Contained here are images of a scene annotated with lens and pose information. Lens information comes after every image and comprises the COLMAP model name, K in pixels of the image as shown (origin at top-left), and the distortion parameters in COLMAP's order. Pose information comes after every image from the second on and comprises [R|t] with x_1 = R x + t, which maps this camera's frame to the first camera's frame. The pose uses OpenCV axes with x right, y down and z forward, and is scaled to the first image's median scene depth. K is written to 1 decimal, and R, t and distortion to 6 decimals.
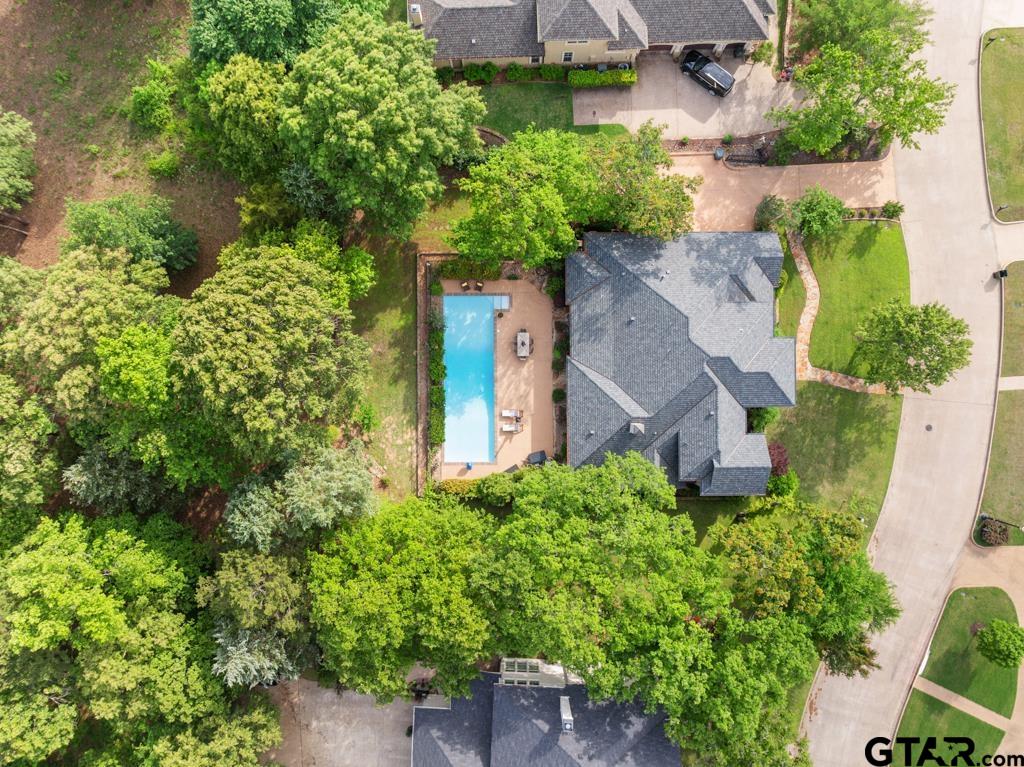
lens RADIAL K [[722.5, 0, 509.1], [0, 722.5, 379.8], [0, 0, 1]] dist [-0.044375, 0.017887]
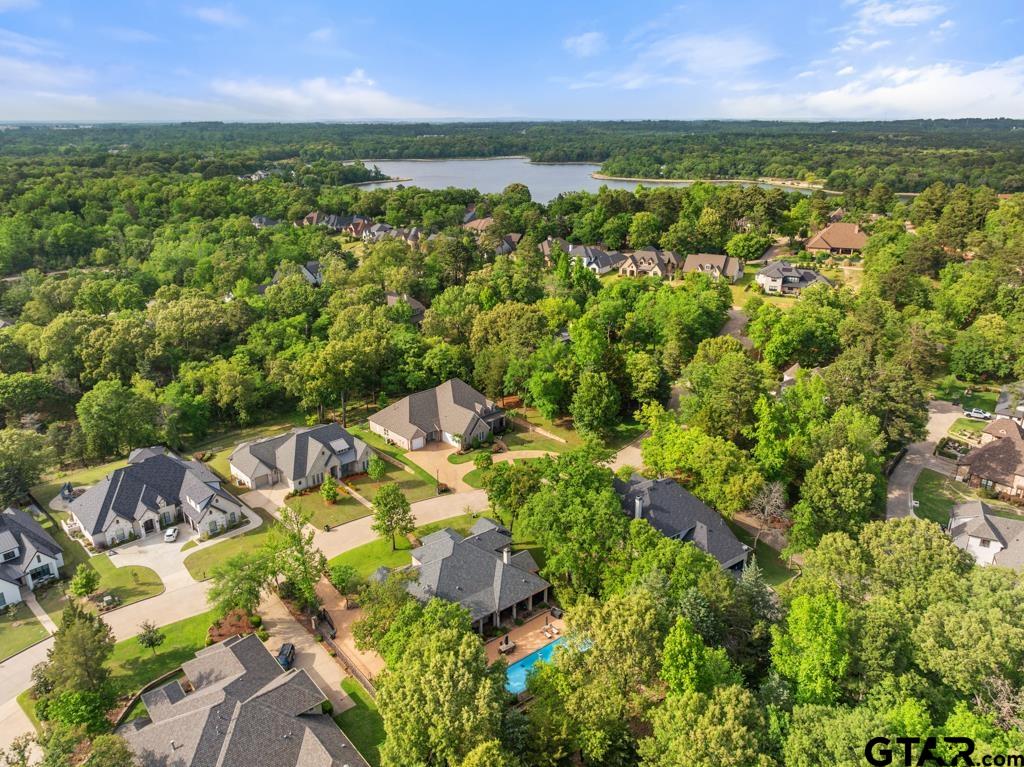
lens RADIAL K [[722.5, 0, 515.5], [0, 722.5, 382.1], [0, 0, 1]] dist [-0.044375, 0.017887]
pose [[-0.619439, -0.255838, 0.742187, -0.991262], [0.785002, -0.211675, 0.582207, -0.813518], [0.008151, 0.943261, 0.331953, -0.028632]]
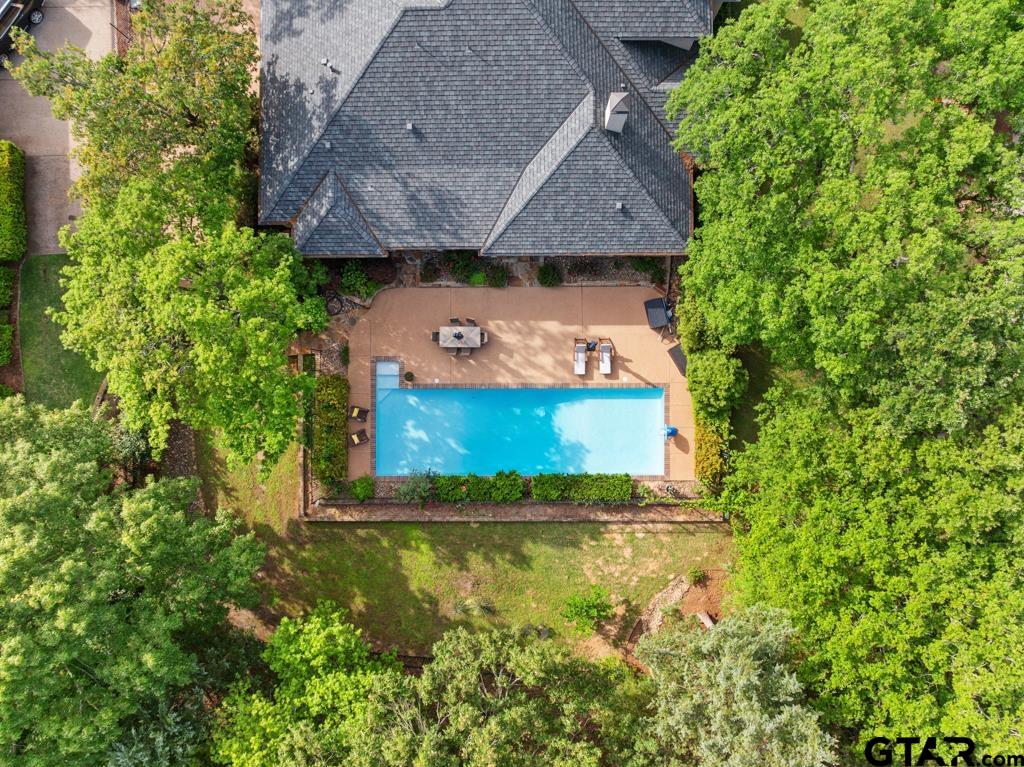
lens RADIAL K [[722.5, 0, 514.8], [0, 722.5, 382.5], [0, 0, 1]] dist [-0.044375, 0.017887]
pose [[0.003093, -0.999903, 0.013547, -0.024555], [0.999995, 0.003092, -0.000079, -0.005632], [0.000038, 0.013547, 0.999908, 0.435804]]
